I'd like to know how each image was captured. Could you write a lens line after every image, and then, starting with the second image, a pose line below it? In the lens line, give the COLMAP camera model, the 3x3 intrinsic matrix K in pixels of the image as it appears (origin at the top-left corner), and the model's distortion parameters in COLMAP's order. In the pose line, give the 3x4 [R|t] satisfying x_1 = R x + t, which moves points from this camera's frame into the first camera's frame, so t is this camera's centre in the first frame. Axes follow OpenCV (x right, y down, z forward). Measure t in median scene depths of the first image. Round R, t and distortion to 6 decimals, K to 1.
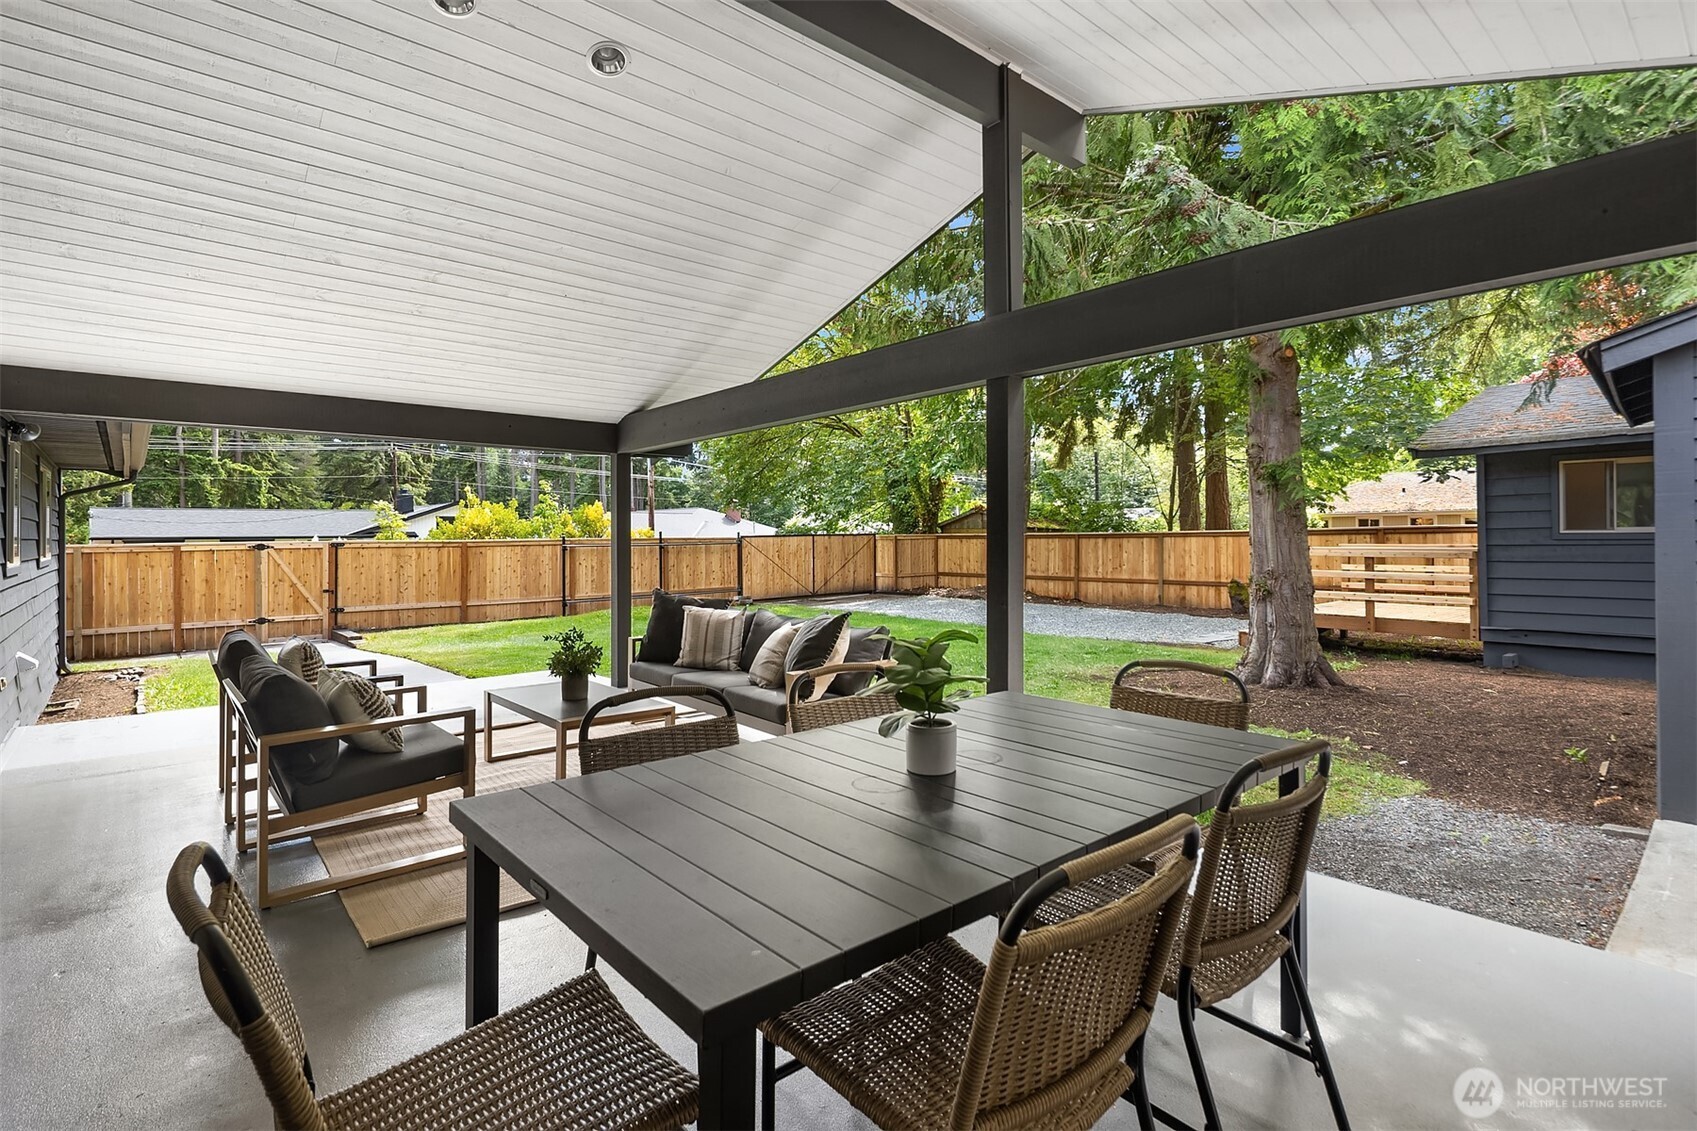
lens RADIAL K [[818.7, 0, 825.4], [0, 818.7, 536.4], [0, 0, 1]] dist [0.003337, 0.000297]
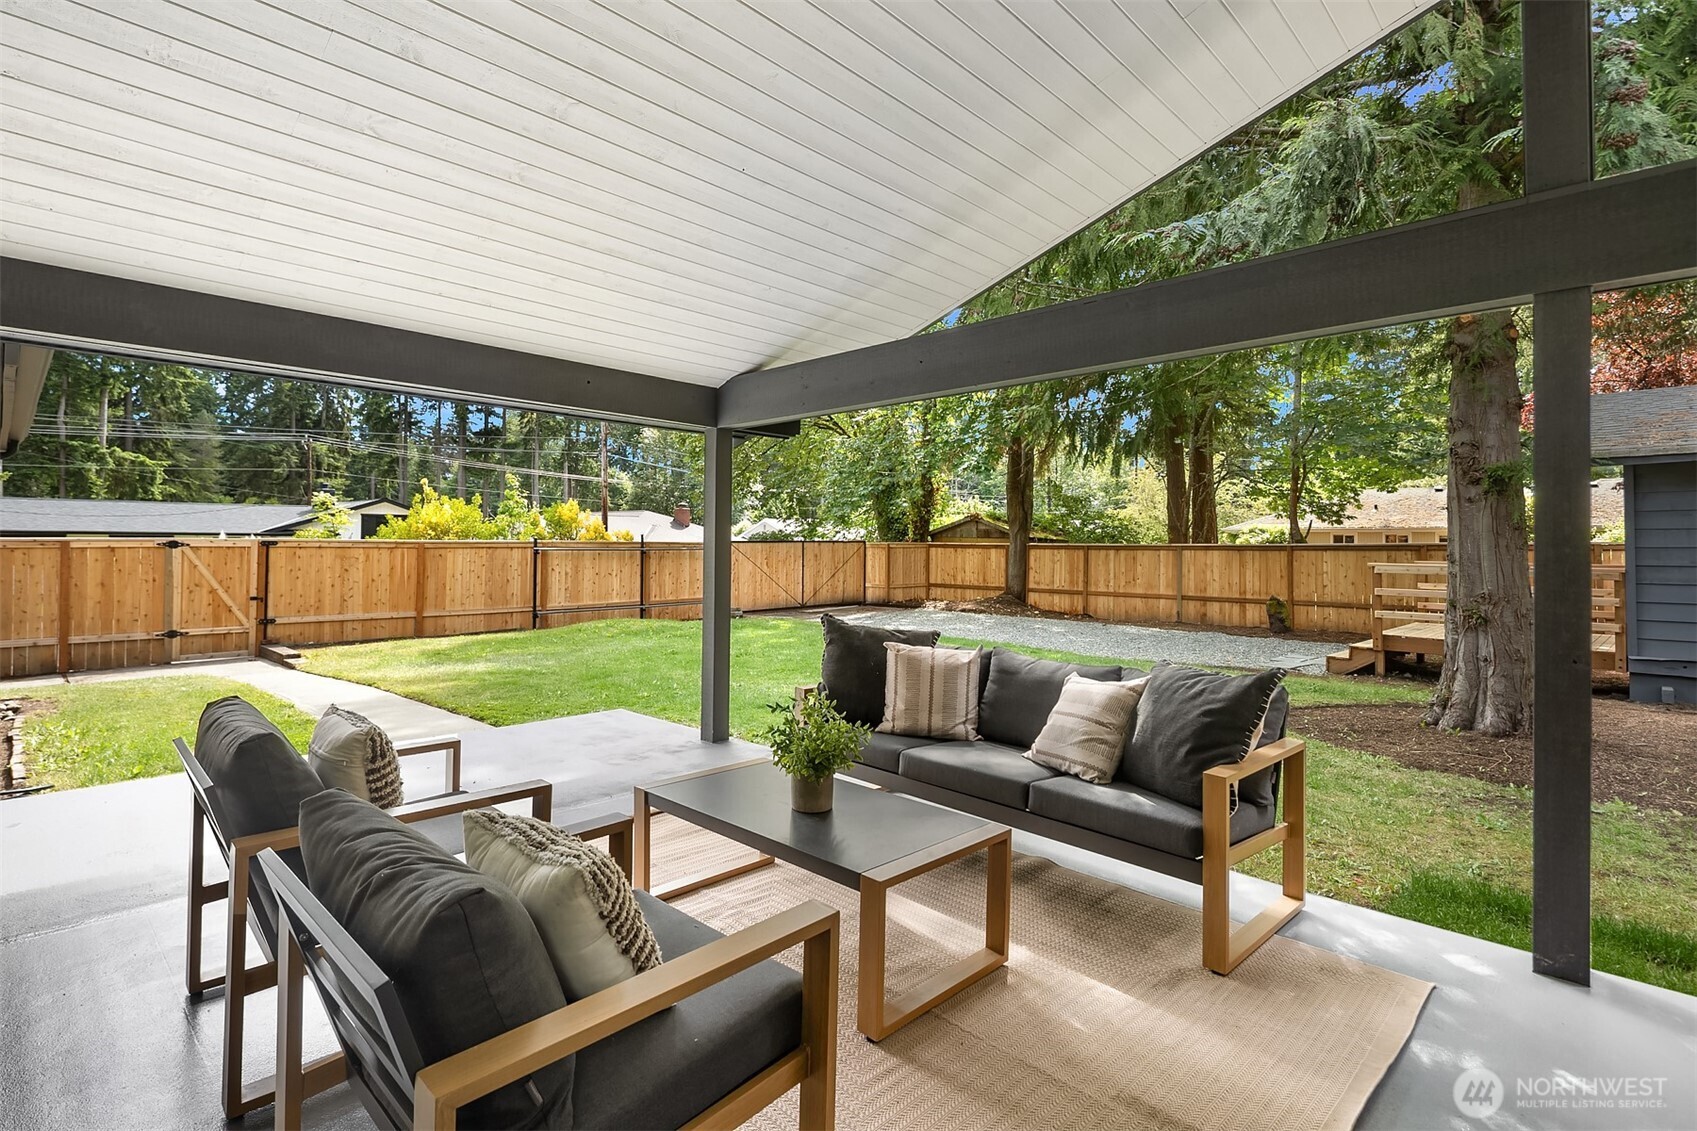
lens RADIAL K [[823.8, 0, 828.4], [0, 823.8, 535.2], [0, 0, 1]] dist [0.001439, -0.000668]
pose [[0.996155, 0.017991, 0.085745, -0.081825], [-0.017122, 0.999794, -0.010859, 0.001095], [-0.085923, 0.009349, 0.996258, 0.092705]]
